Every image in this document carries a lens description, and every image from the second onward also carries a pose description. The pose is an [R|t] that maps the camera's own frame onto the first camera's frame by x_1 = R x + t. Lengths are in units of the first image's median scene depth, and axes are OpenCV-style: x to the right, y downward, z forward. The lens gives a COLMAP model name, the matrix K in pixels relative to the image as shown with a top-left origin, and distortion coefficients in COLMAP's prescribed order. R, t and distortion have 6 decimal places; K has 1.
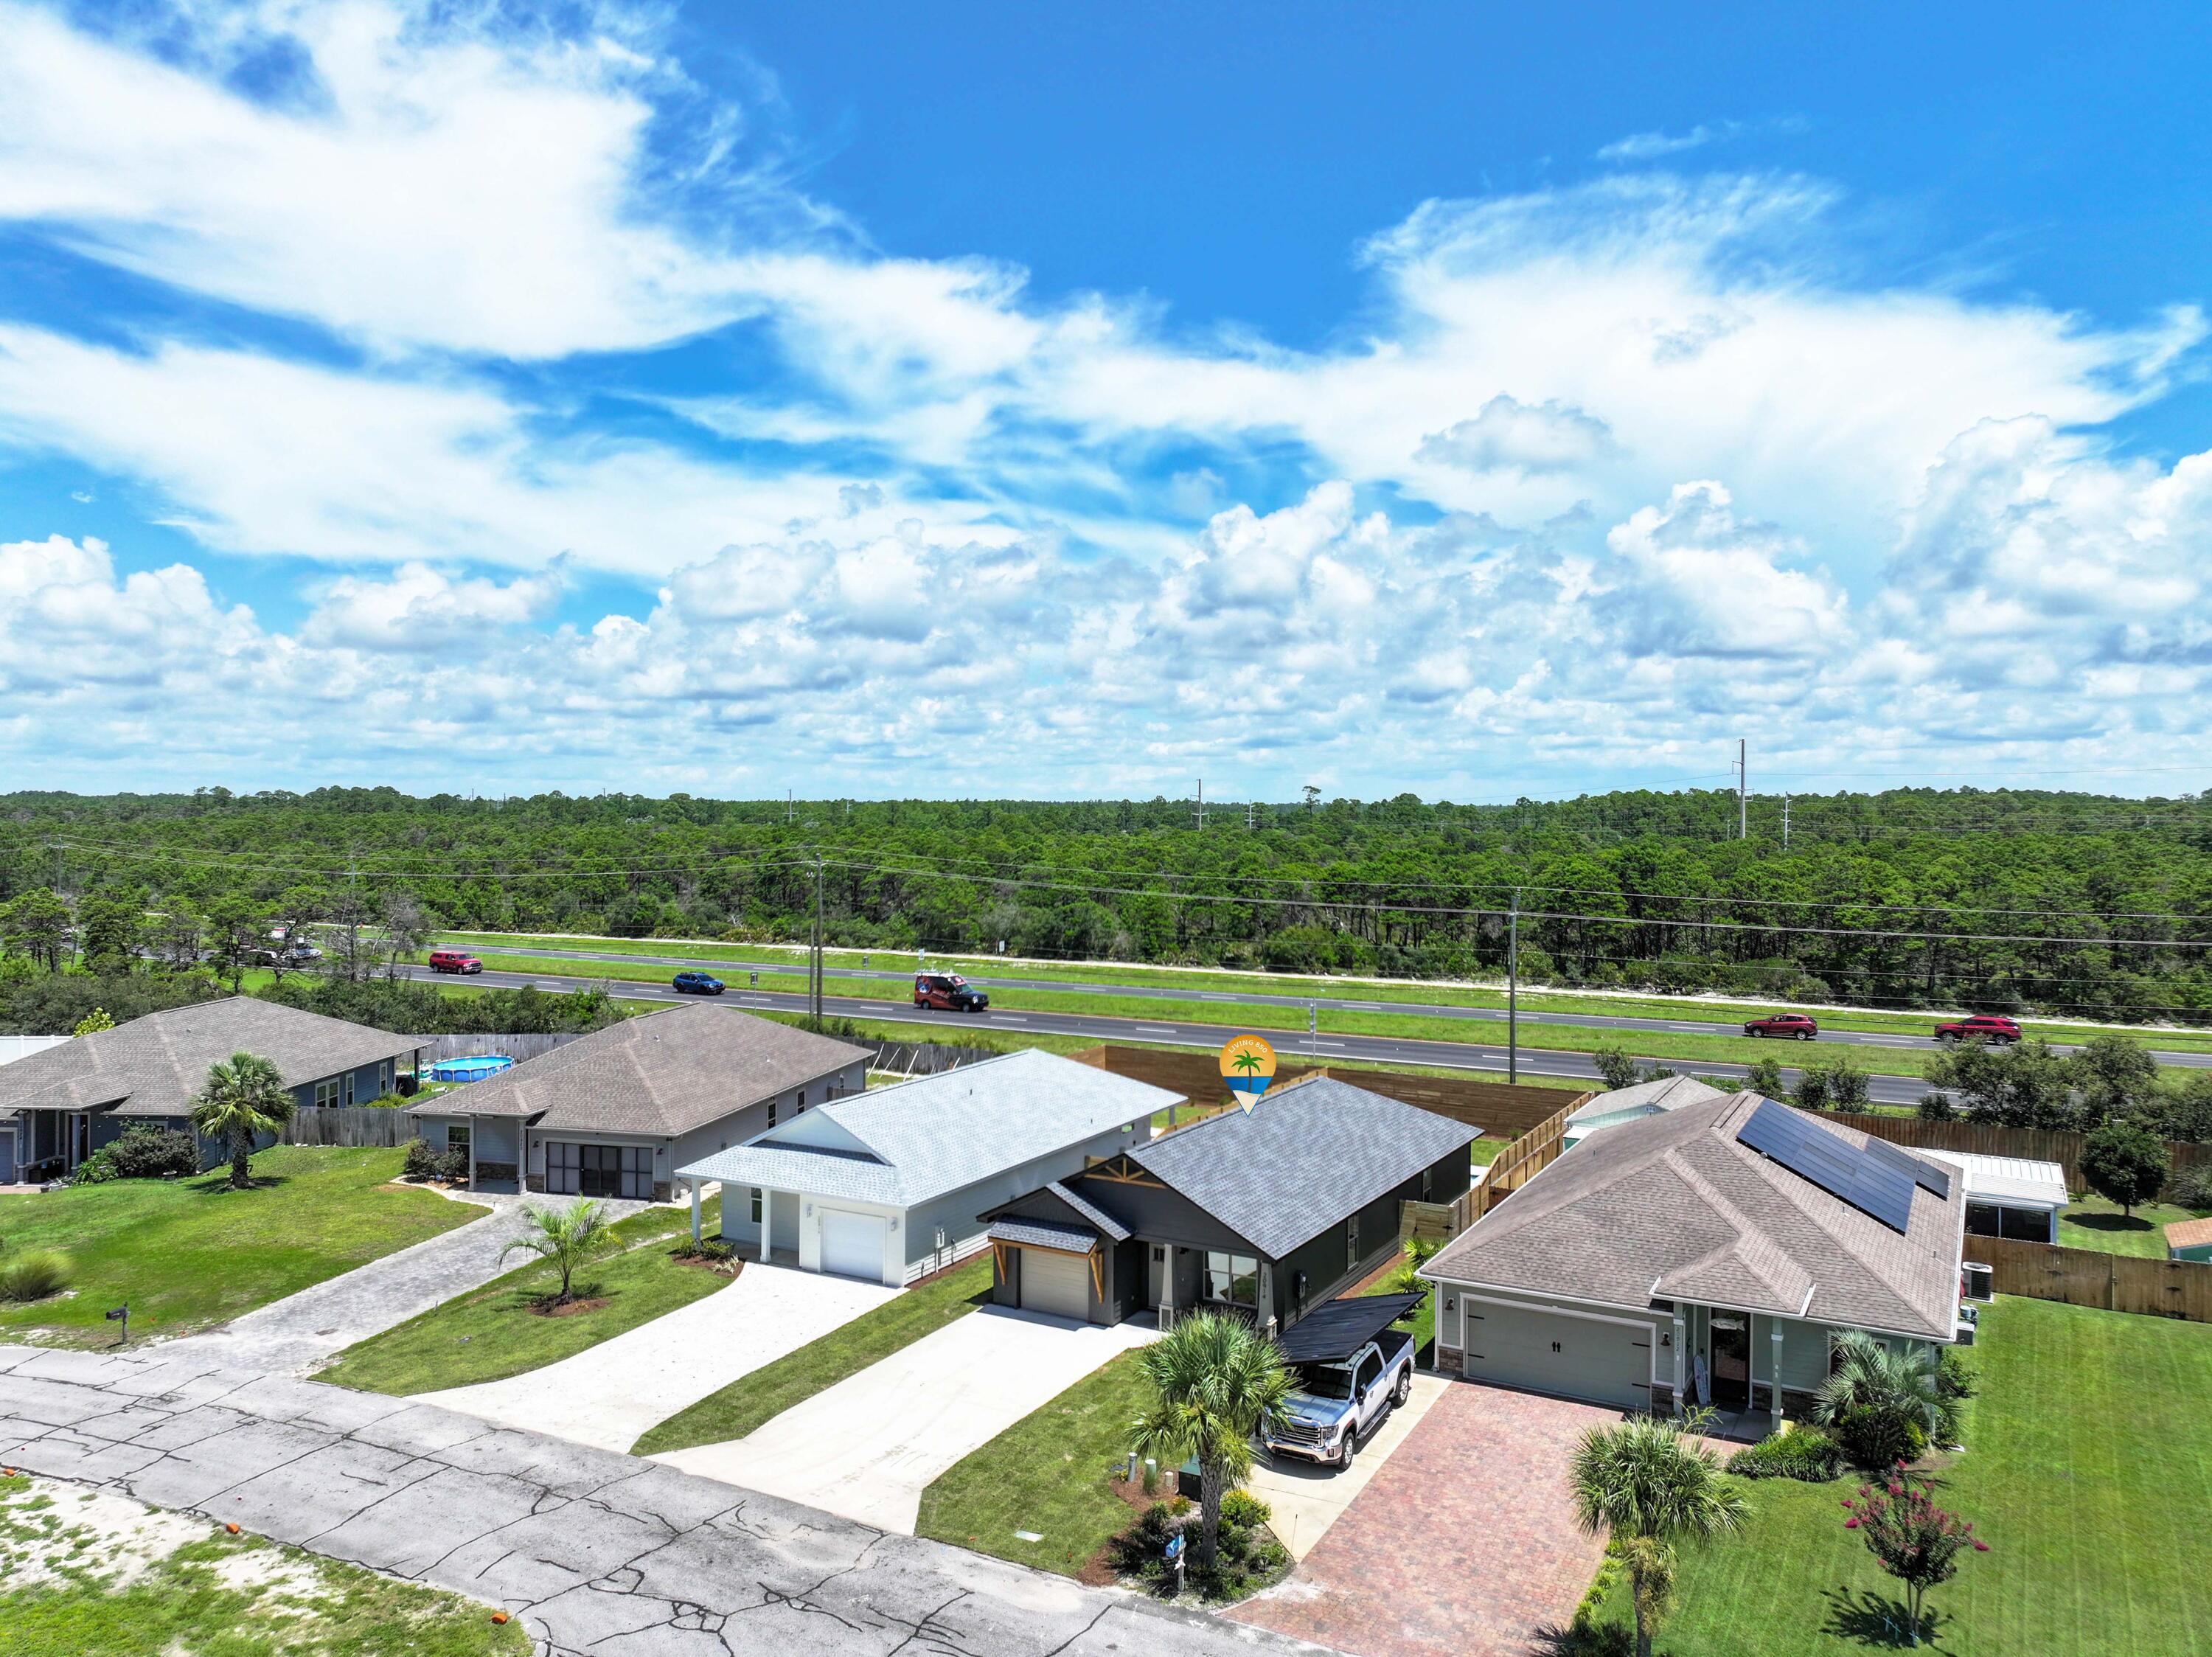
lens RADIAL K [[1554.9, 0, 1106.0], [0, 1554.9, 828.5], [0, 0, 1]] dist [-0.009674, 0.028935]
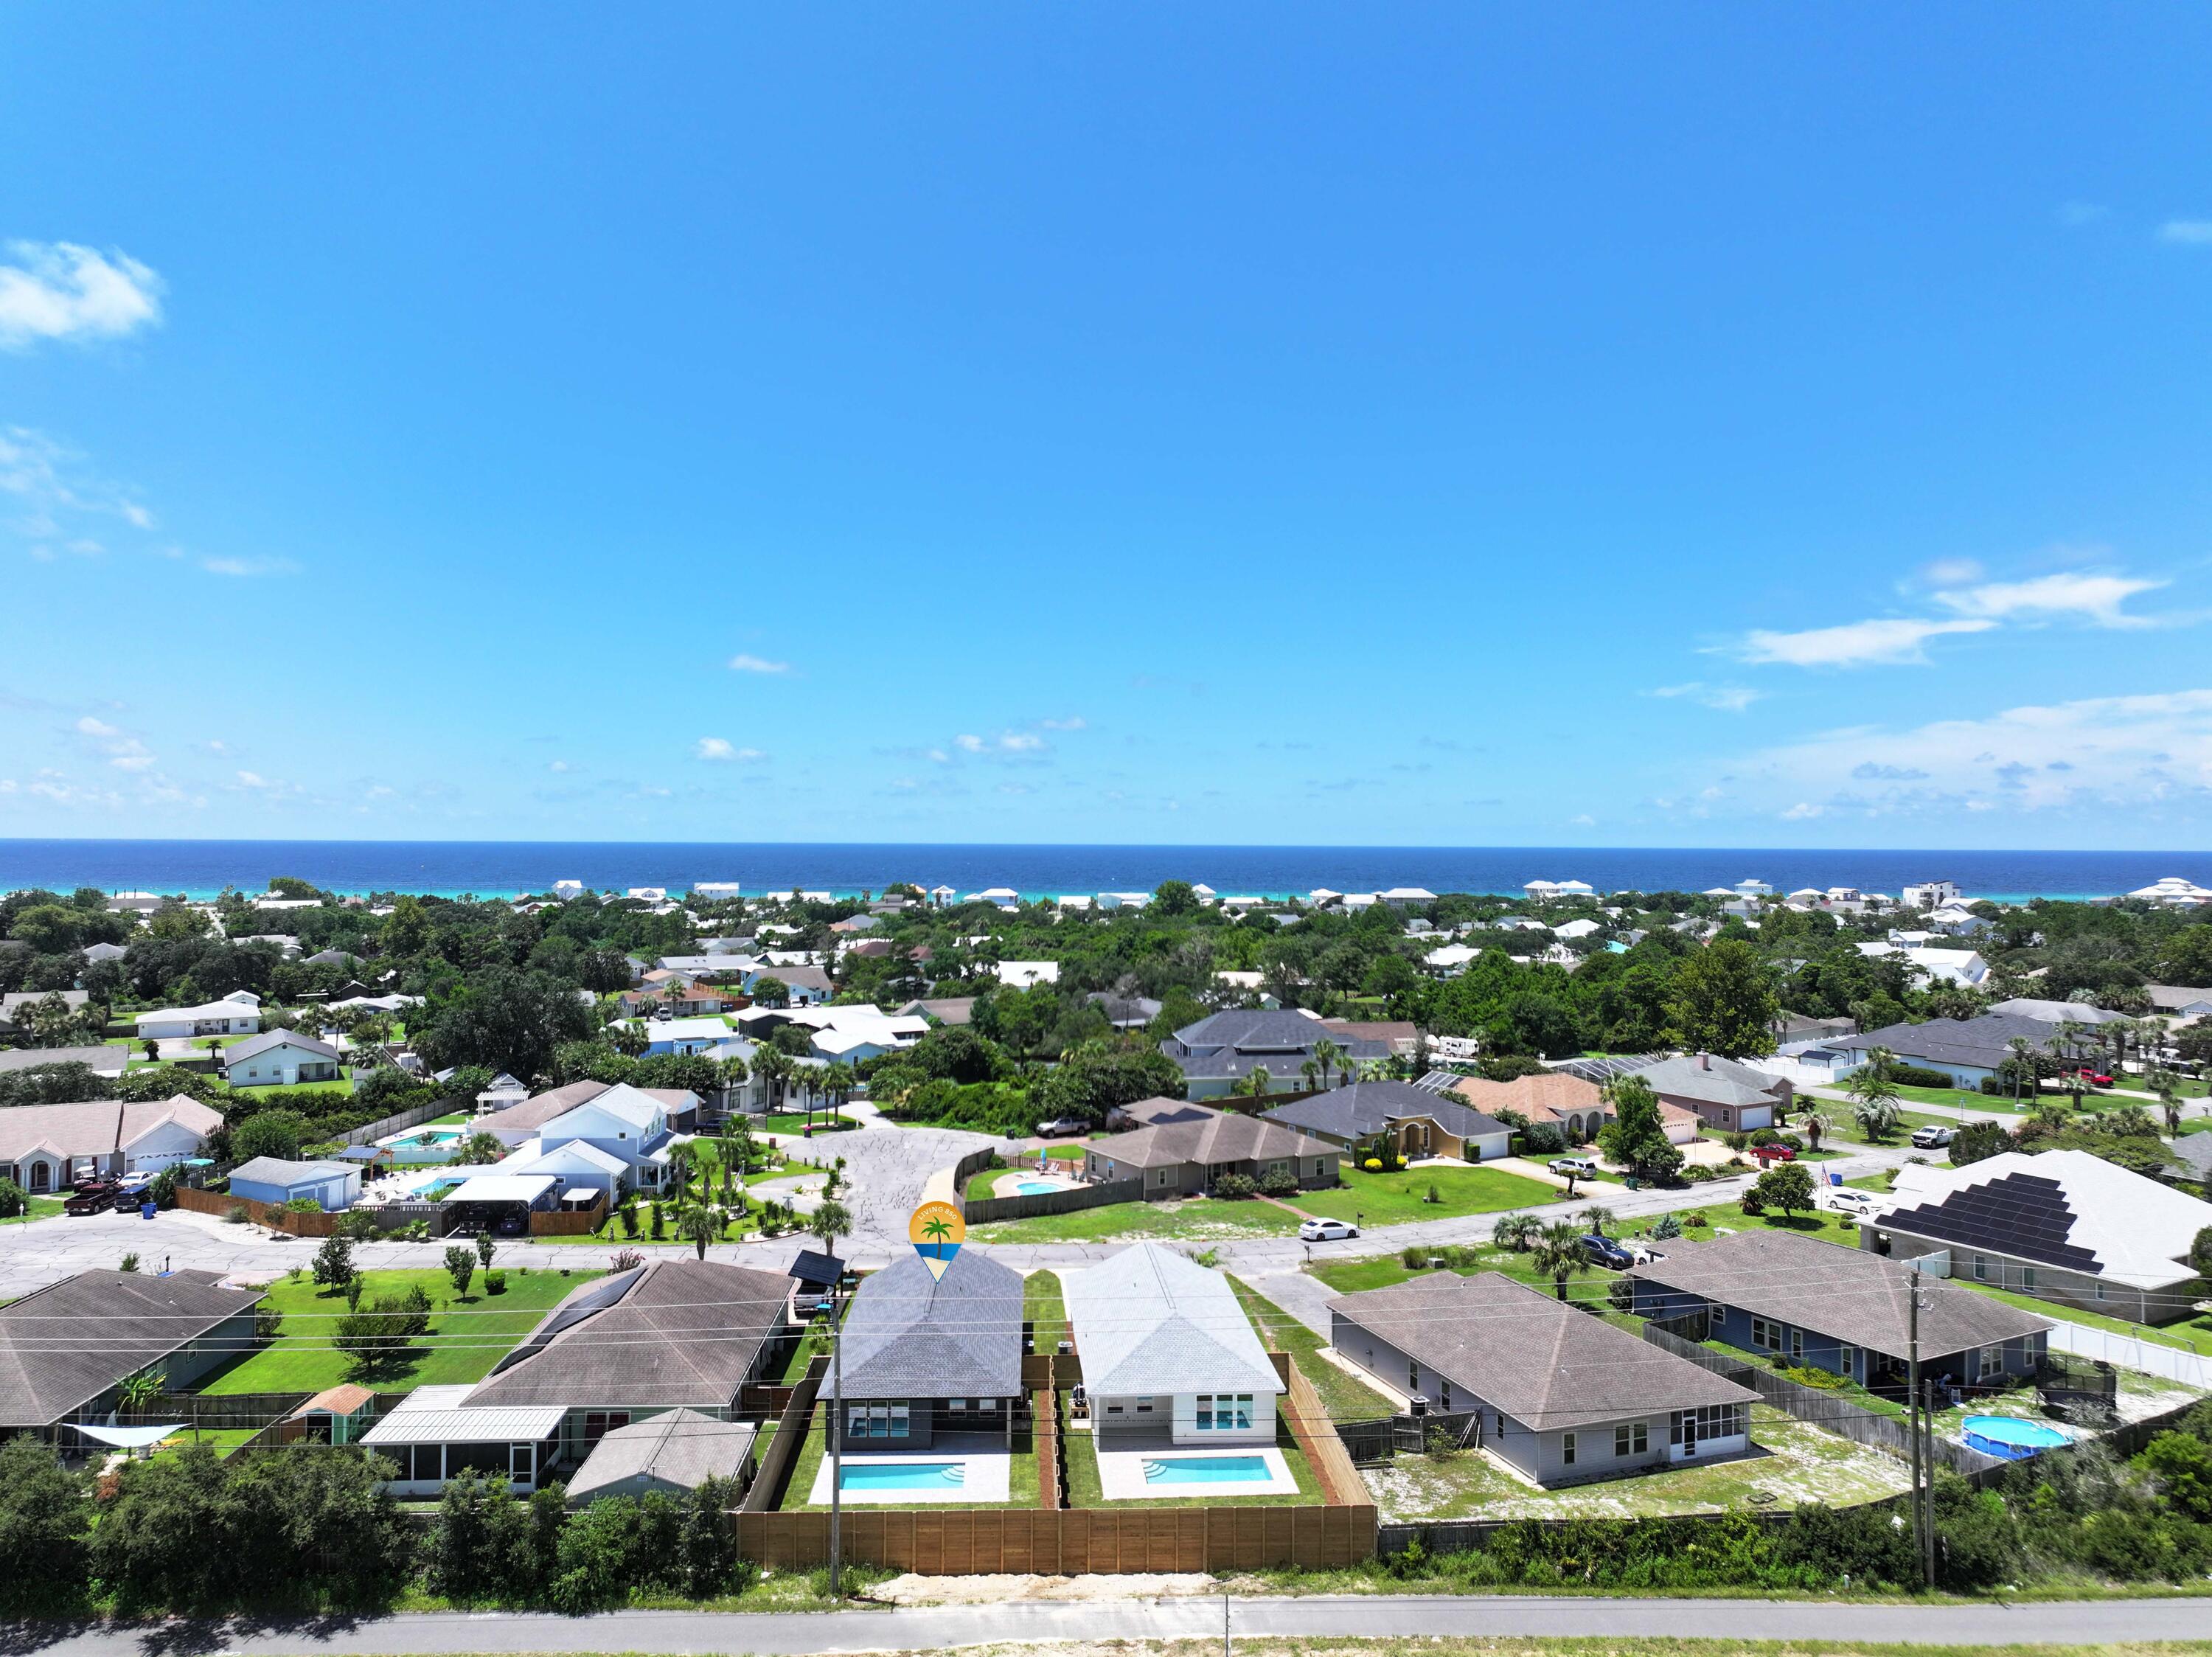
lens RADIAL K [[1554.9, 0, 1106.0], [0, 1554.9, 828.5], [0, 0, 1]] dist [-0.009674, 0.028935]
pose [[-0.844471, -0.013838, -0.535423, 1.182008], [-0.016581, 0.999862, 0.000311, -0.428422], [0.535345, 0.009140, -0.844584, 3.586038]]
